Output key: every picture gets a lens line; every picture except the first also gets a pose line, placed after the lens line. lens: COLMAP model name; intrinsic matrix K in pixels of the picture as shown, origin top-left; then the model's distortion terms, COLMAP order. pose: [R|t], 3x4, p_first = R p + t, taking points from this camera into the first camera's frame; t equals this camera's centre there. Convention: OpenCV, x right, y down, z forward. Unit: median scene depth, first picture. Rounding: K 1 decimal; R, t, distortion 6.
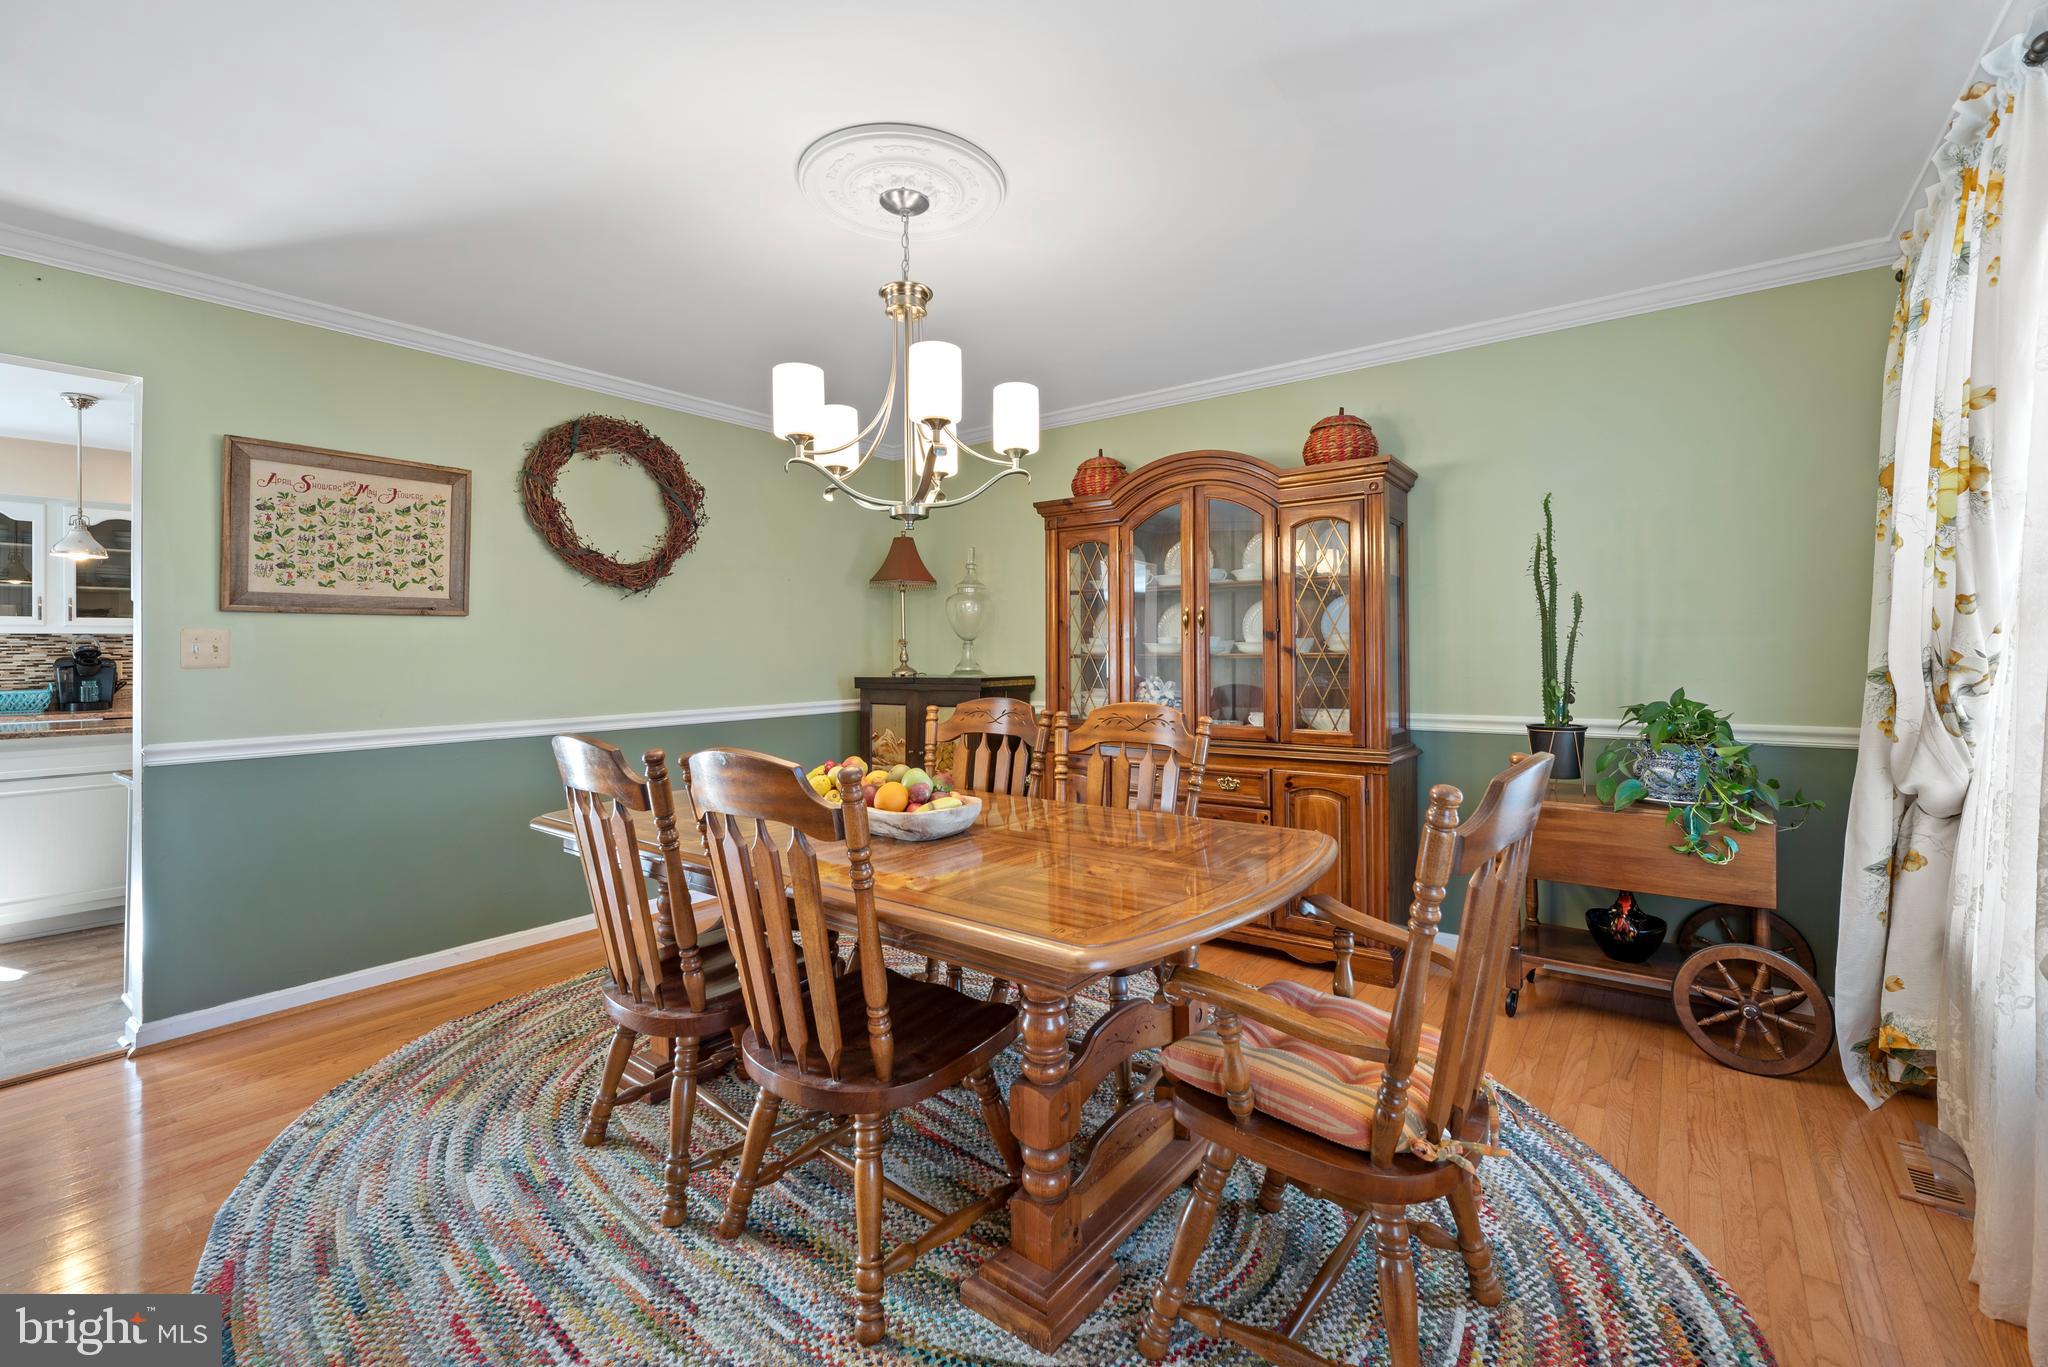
lens RADIAL K [[859.2, 0, 1022.9], [0, 859.2, 649.9], [0, 0, 1]] dist [0.000022, -0.000064]
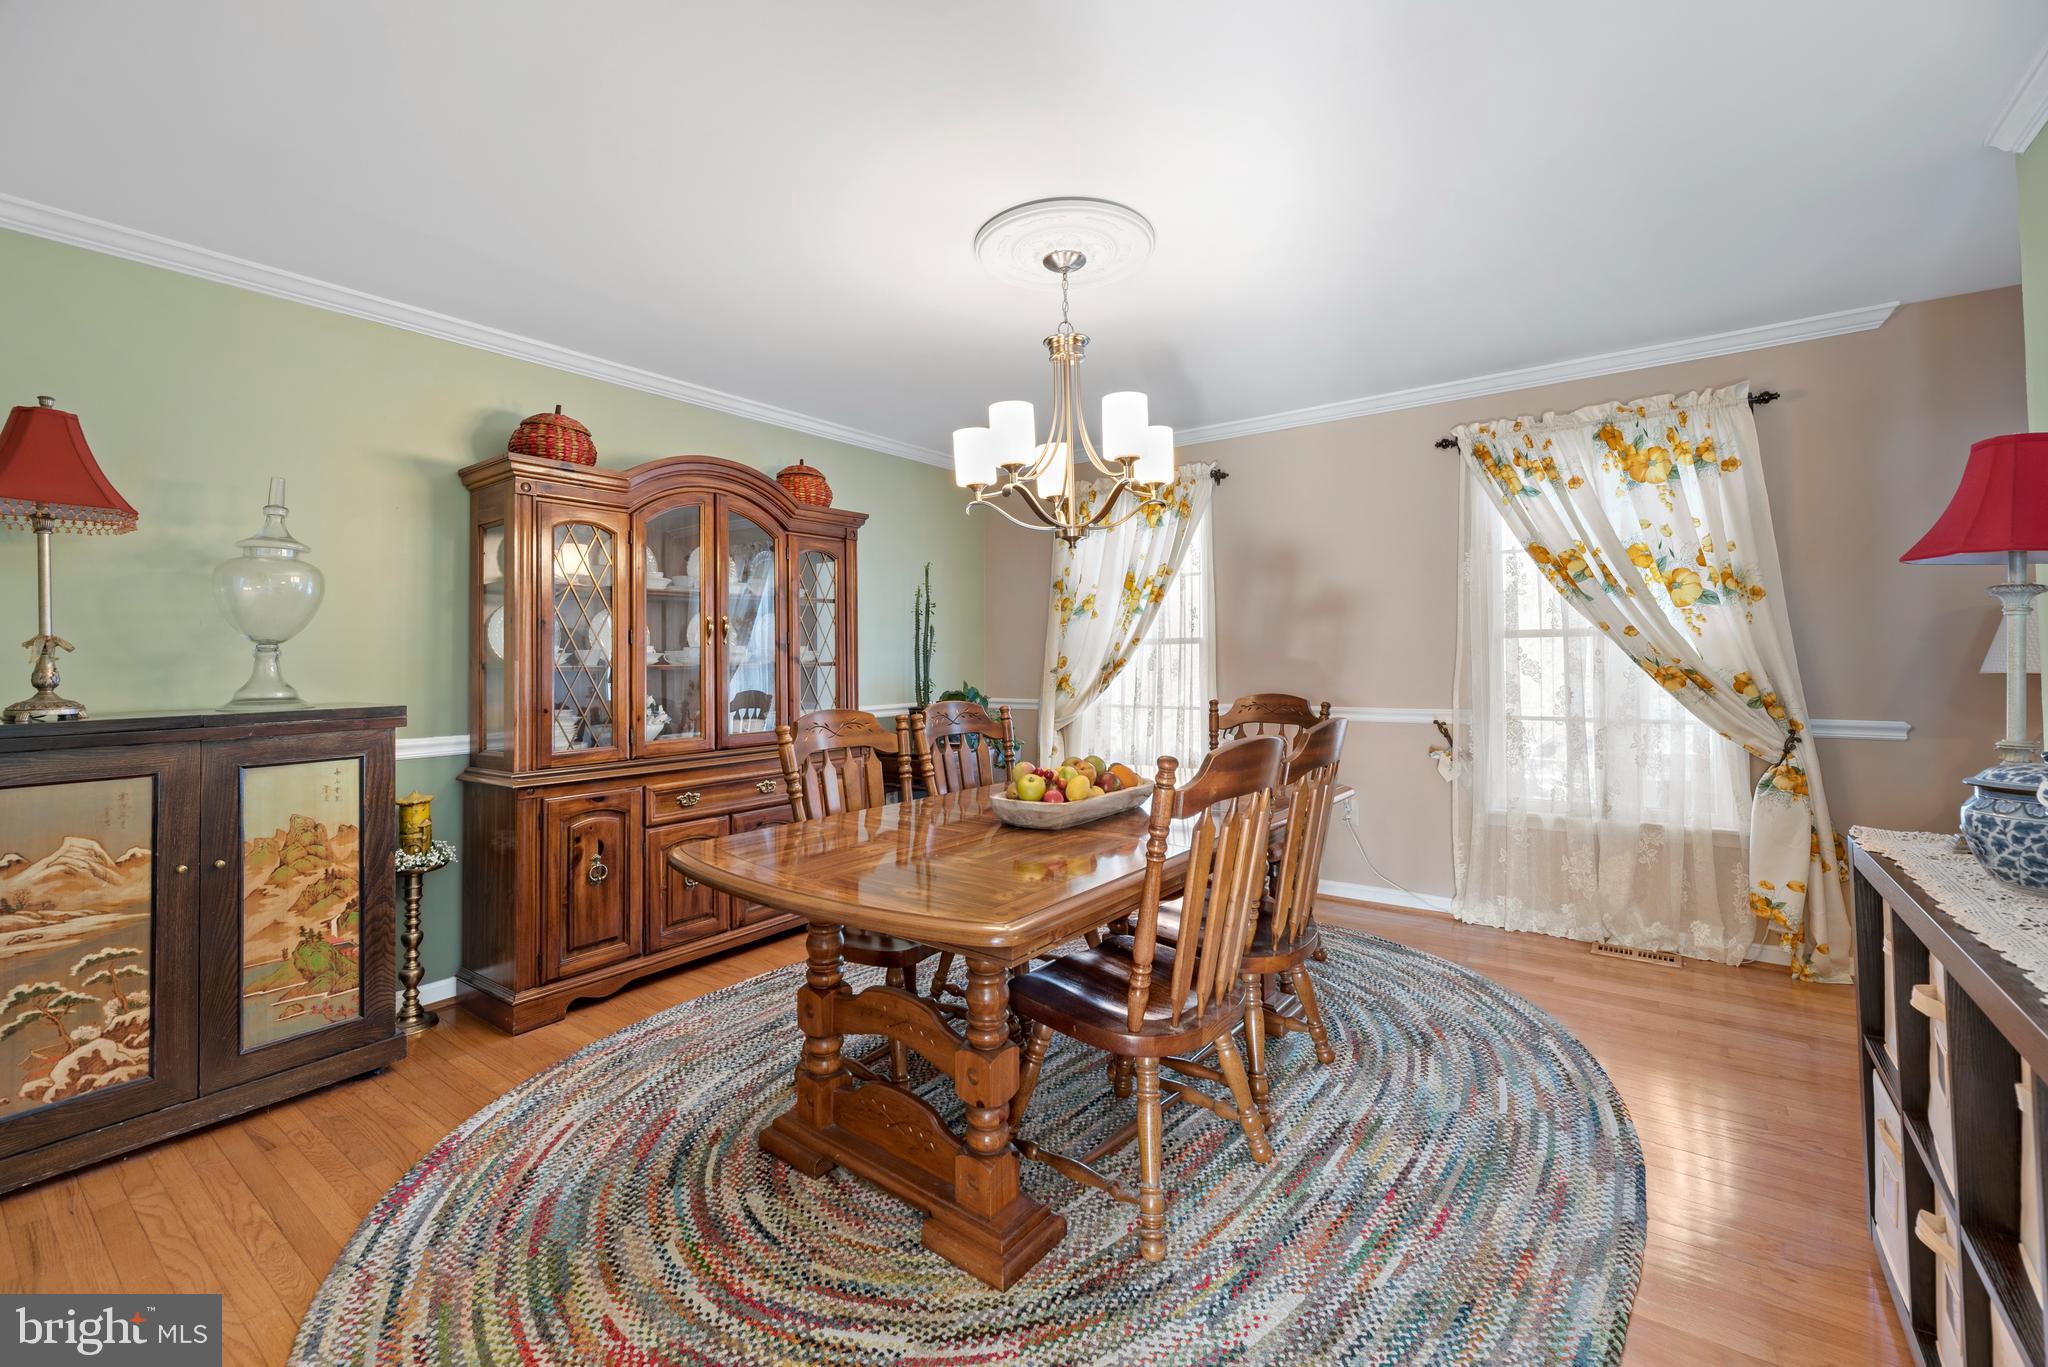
lens RADIAL K [[859.2, 0, 1022.9], [0, 859.2, 649.9], [0, 0, 1]] dist [0.000022, -0.000064]
pose [[-0.001271, 0.016085, 0.999870, -1.668328], [0.010424, 0.999817, -0.016071, 0.017237], [-0.999945, 0.010402, -0.001438, 1.415510]]
